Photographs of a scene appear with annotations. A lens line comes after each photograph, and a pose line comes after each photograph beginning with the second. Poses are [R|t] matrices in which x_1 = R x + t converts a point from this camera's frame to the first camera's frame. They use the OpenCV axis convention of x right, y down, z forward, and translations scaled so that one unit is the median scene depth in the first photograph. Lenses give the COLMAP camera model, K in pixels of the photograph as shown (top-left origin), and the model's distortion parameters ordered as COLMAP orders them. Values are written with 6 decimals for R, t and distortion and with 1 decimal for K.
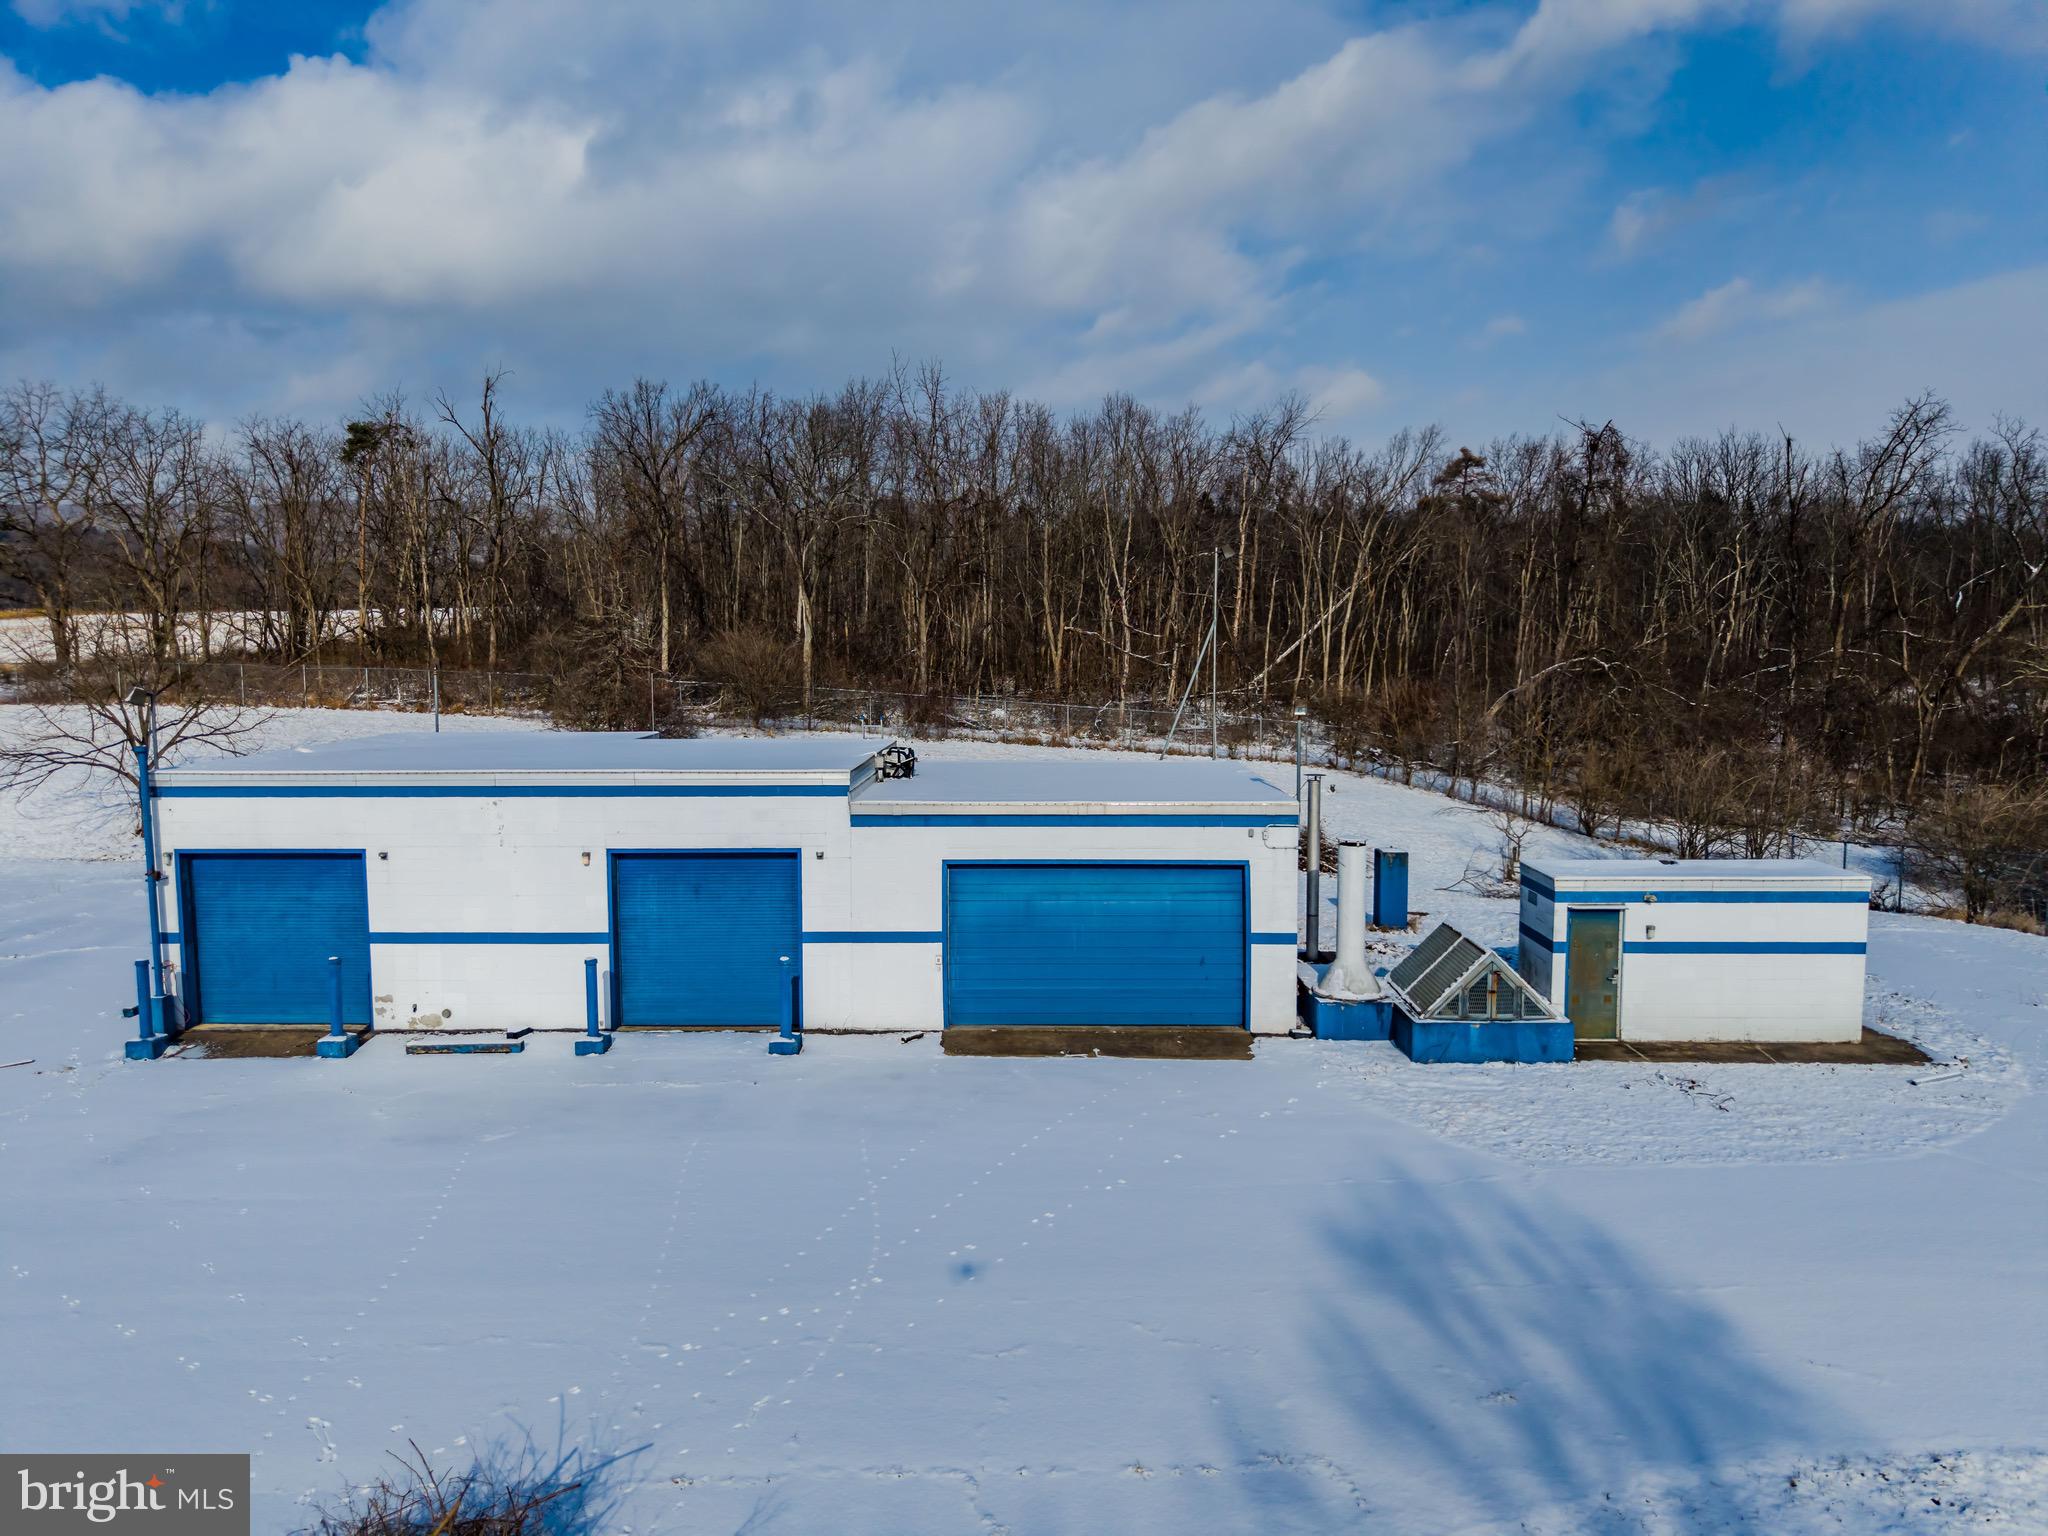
lens RADIAL K [[1386.4, 0, 1024.0], [0, 1386.4, 768.0], [0, 0, 1]] dist [0.033545, -0.070566]
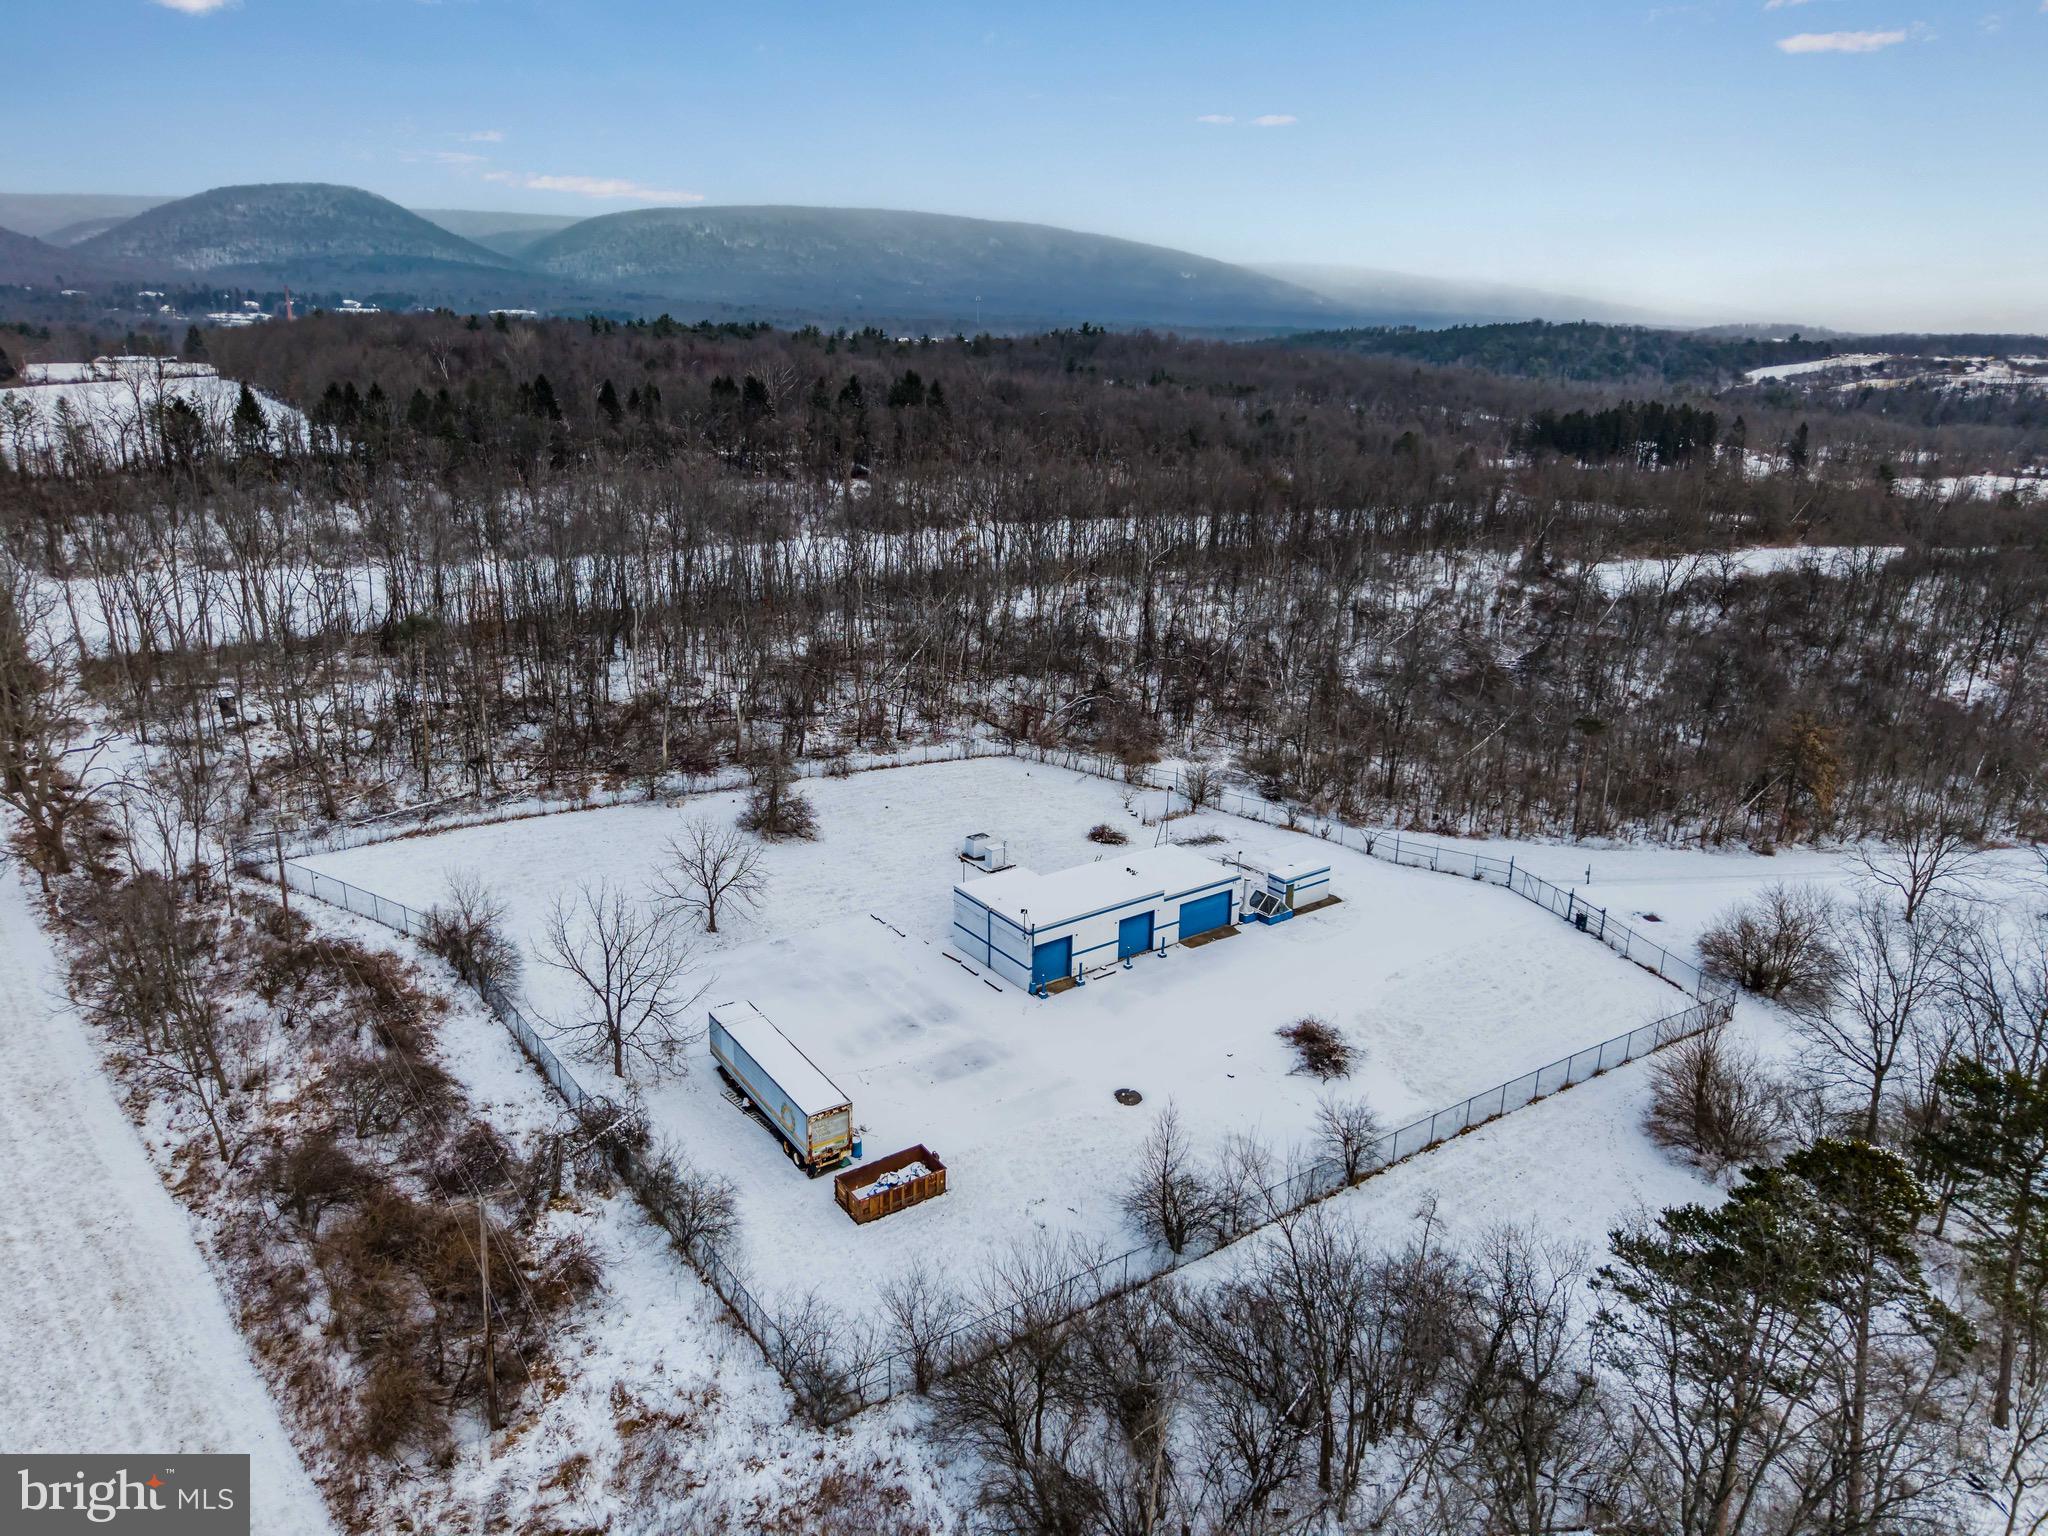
lens RADIAL K [[1386.4, 0, 1024.0], [0, 1386.4, 768.0], [0, 0, 1]] dist [0.033545, -0.070566]
pose [[0.783702, -0.161703, 0.599719, -2.835431], [0.032399, 0.974846, 0.220511, -1.252753], [-0.620291, -0.153385, 0.769228, -1.828118]]
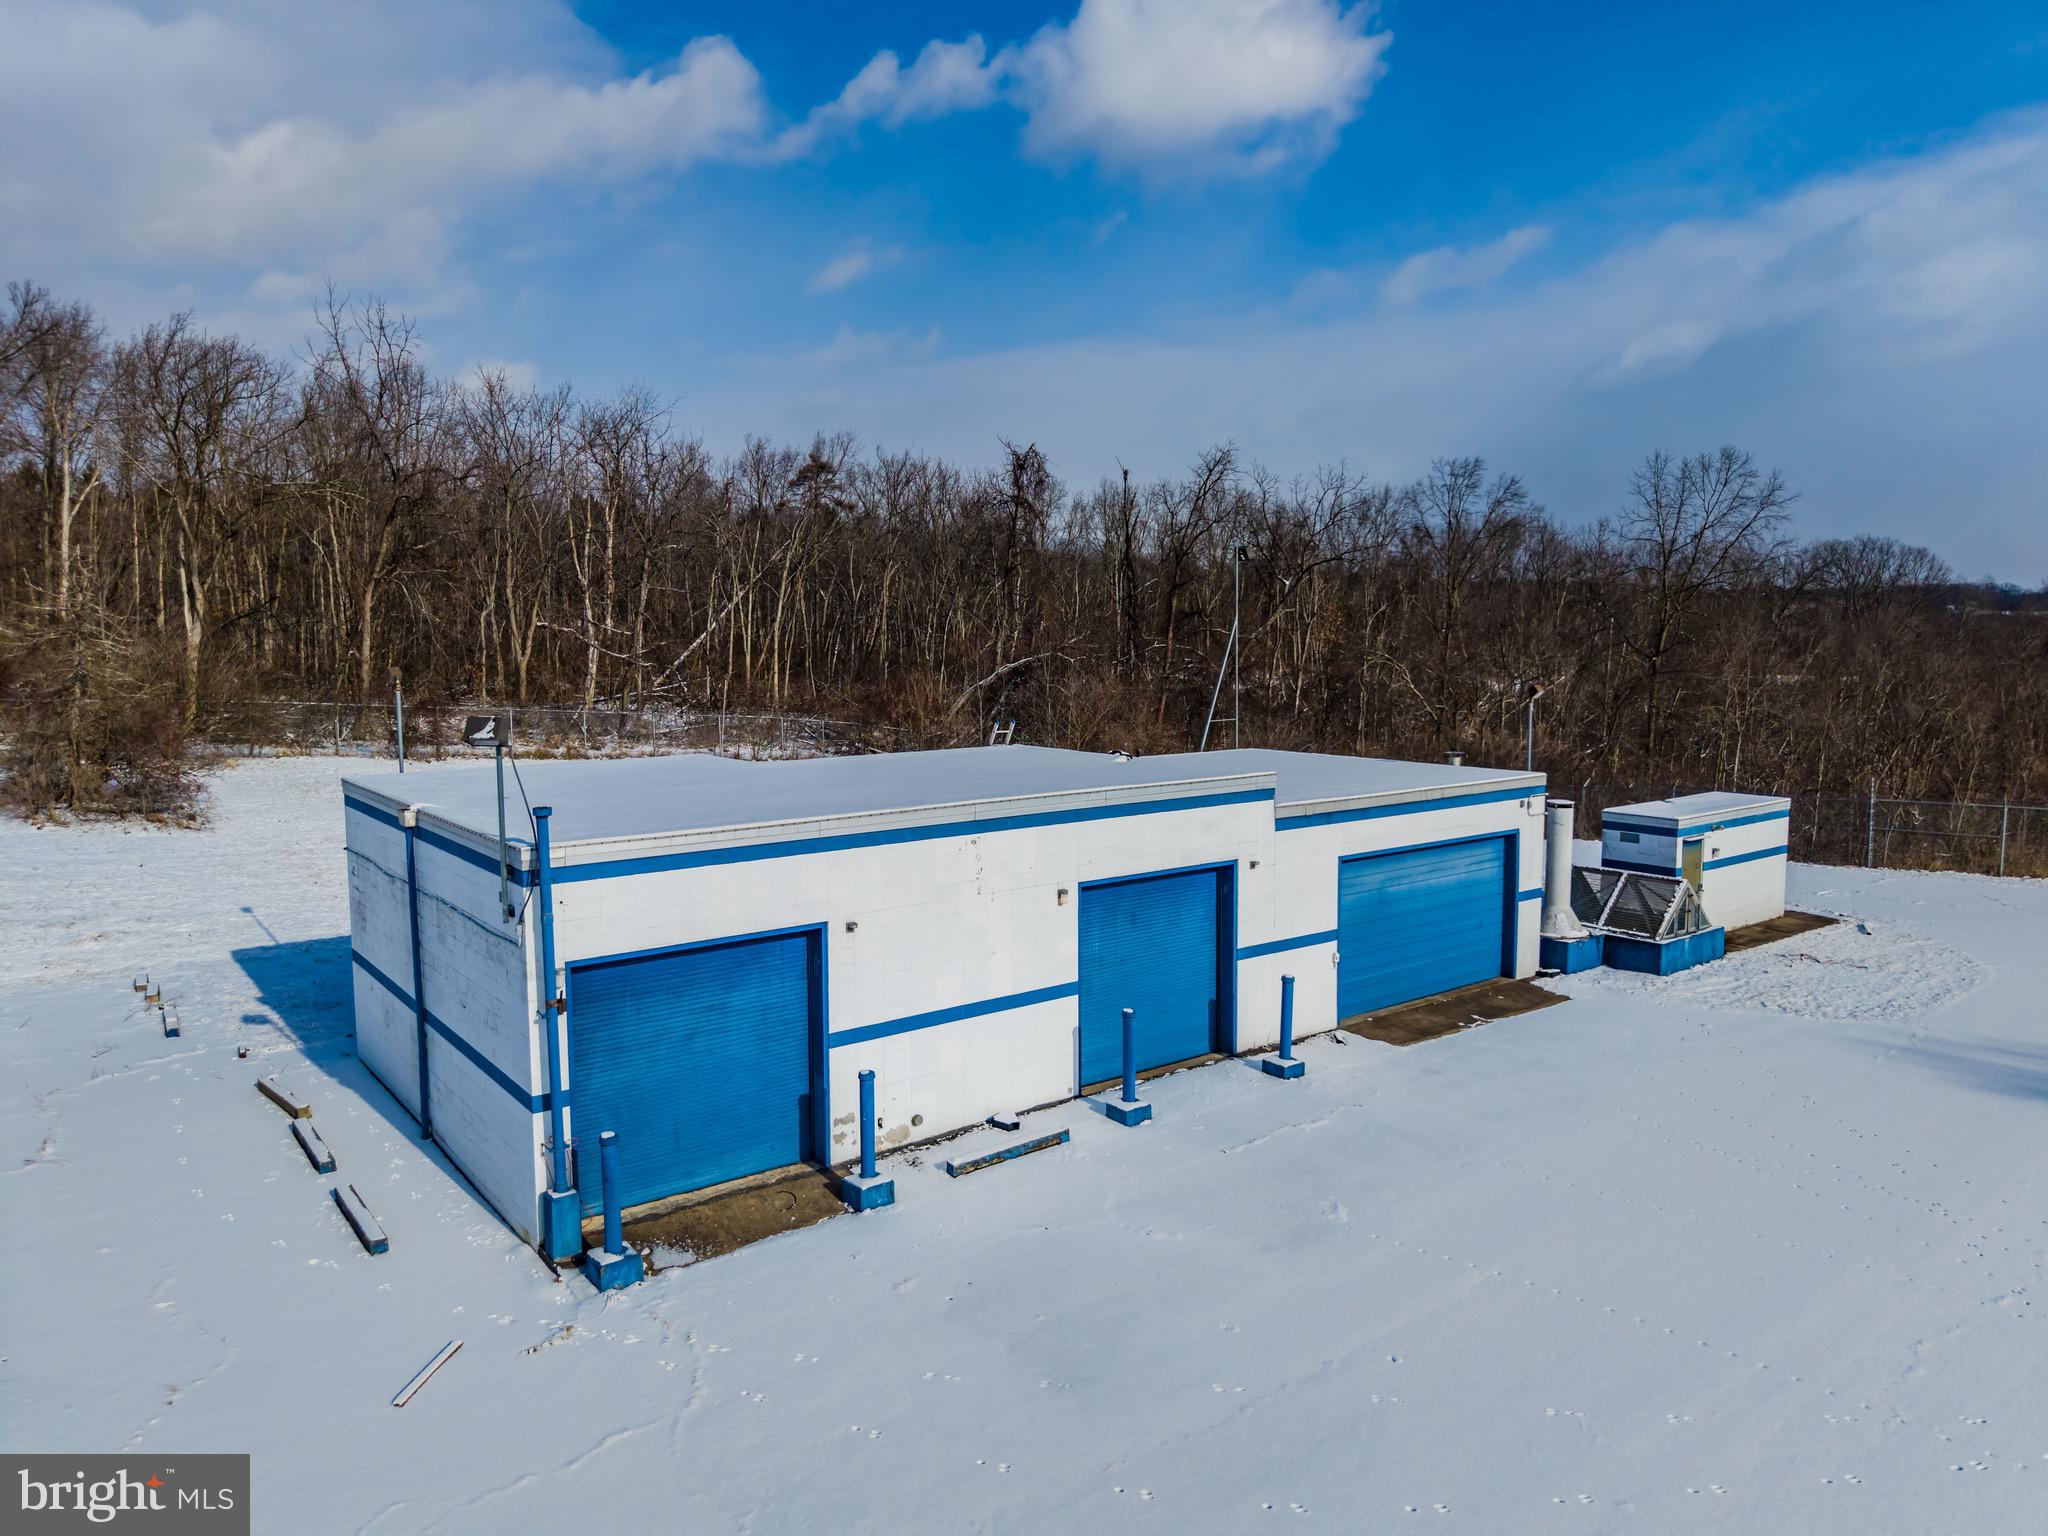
lens RADIAL K [[1386.4, 0, 1024.0], [0, 1386.4, 768.0], [0, 0, 1]] dist [0.033545, -0.070566]
pose [[0.783485, -0.063375, 0.618170, -0.842881], [0.065087, 0.997683, 0.019789, -0.030670], [-0.617992, 0.024730, 0.785795, 0.357035]]
